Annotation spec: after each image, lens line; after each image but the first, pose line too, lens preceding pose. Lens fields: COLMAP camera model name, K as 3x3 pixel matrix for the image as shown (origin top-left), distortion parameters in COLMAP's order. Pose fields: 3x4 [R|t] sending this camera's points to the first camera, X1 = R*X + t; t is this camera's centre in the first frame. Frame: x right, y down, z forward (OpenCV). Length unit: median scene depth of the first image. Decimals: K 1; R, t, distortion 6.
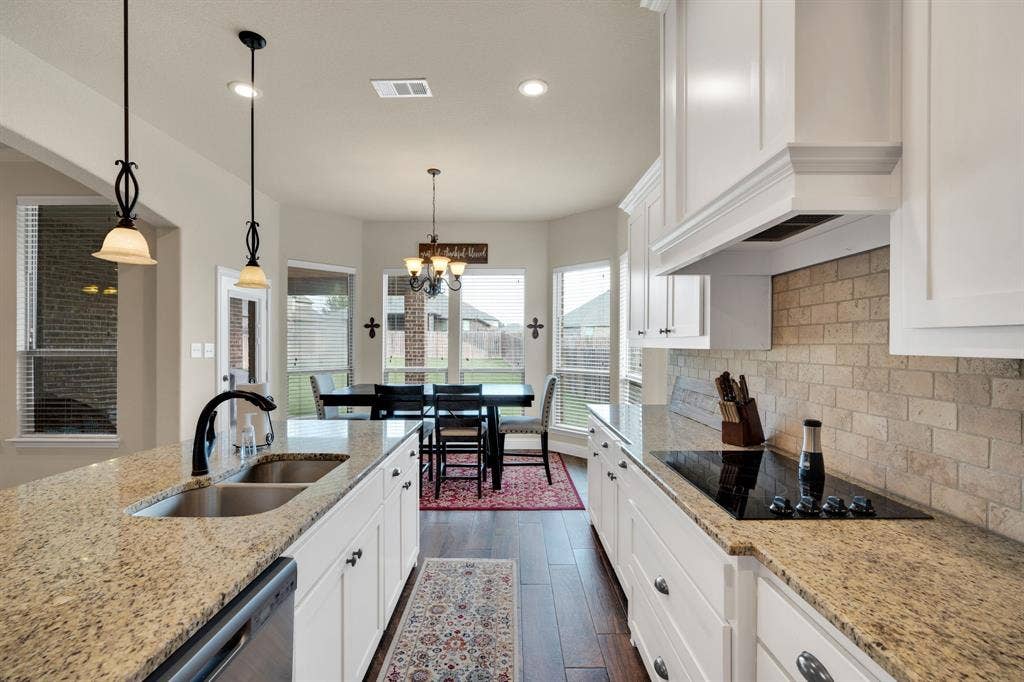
lens RADIAL K [[449.9, 0, 511.7], [0, 449.9, 343.4], [0, 0, 1]] dist [-0.001544, 0.000113]
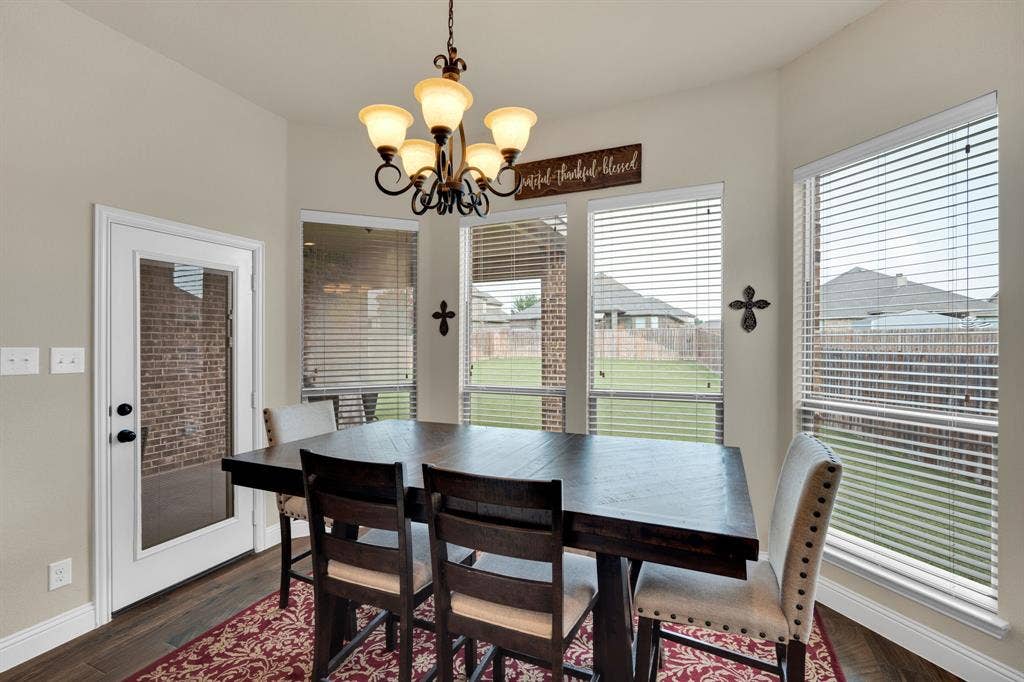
lens RADIAL K [[449.9, 0, 514.9], [0, 449.9, 345.7], [0, 0, 1]] dist [-0.001544, 0.000113]
pose [[0.915591, -0.004974, -0.402080, 0.018363], [0.007455, 0.999962, 0.004605, 0.000126], [0.402042, -0.007214, 0.915593, 0.484400]]
